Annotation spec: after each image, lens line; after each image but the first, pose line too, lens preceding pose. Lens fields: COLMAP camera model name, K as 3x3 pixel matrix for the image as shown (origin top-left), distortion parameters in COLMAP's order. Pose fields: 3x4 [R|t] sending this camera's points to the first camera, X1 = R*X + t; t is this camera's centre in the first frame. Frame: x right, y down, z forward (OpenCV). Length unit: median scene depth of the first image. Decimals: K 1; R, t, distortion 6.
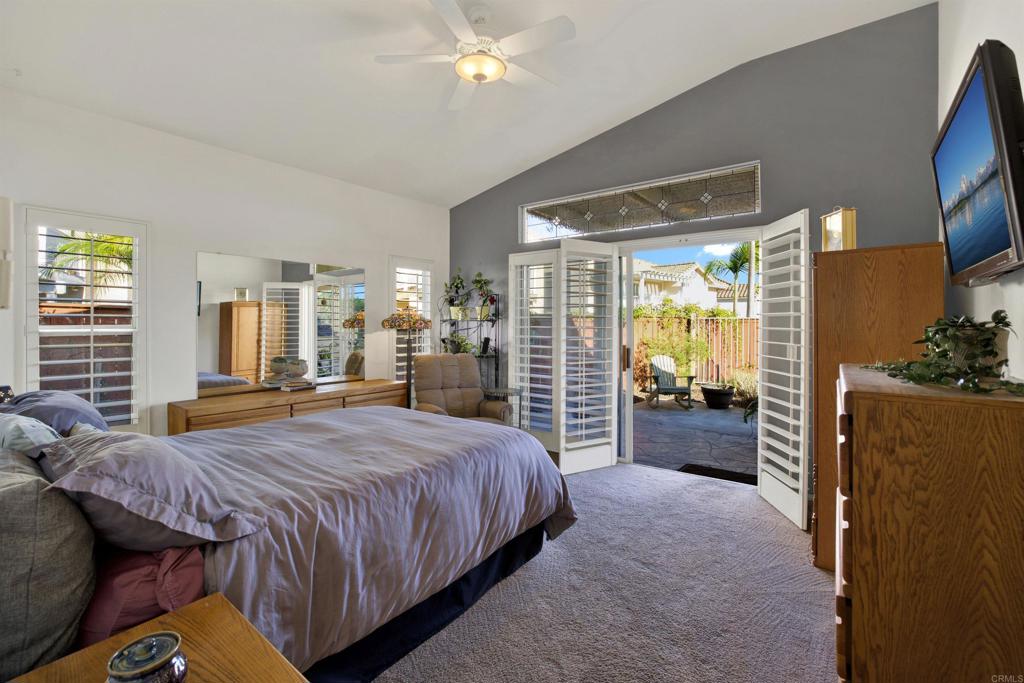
lens RADIAL K [[444.5, 0, 510.7], [0, 444.5, 332.4], [0, 0, 1]] dist [-0.036326, 0.014741]
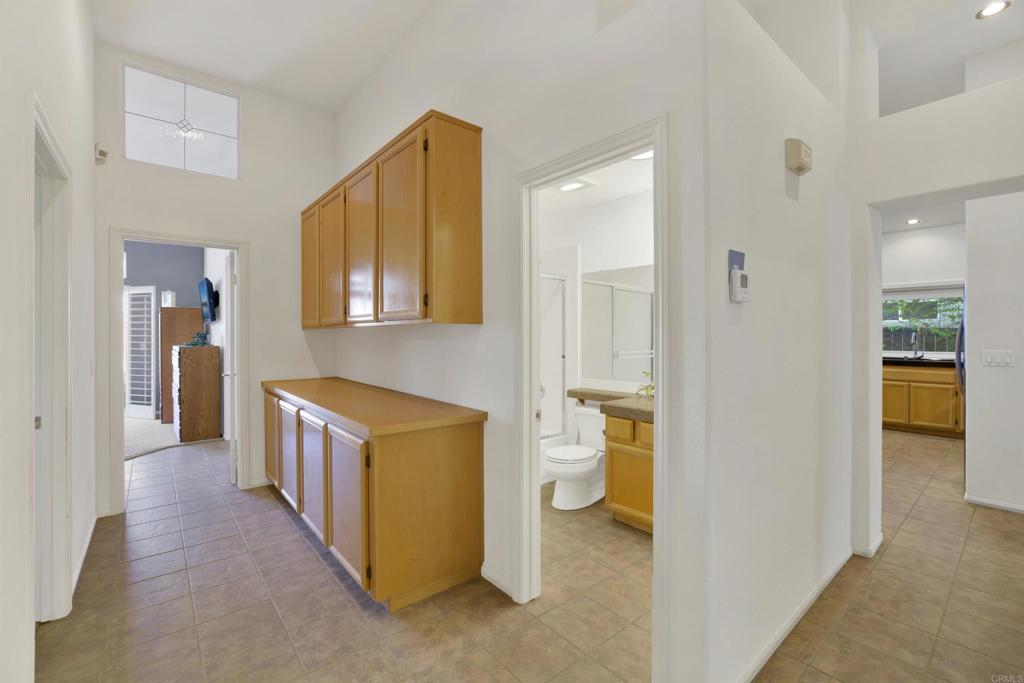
lens RADIAL K [[444.5, 0, 510.7], [0, 444.5, 332.4], [0, 0, 1]] dist [-0.036326, 0.014741]
pose [[0.224807, 0.002483, 0.974400, -1.338789], [0.027183, 0.999592, -0.008818, 0.044452], [-0.974024, 0.028469, 0.224647, -1.575114]]
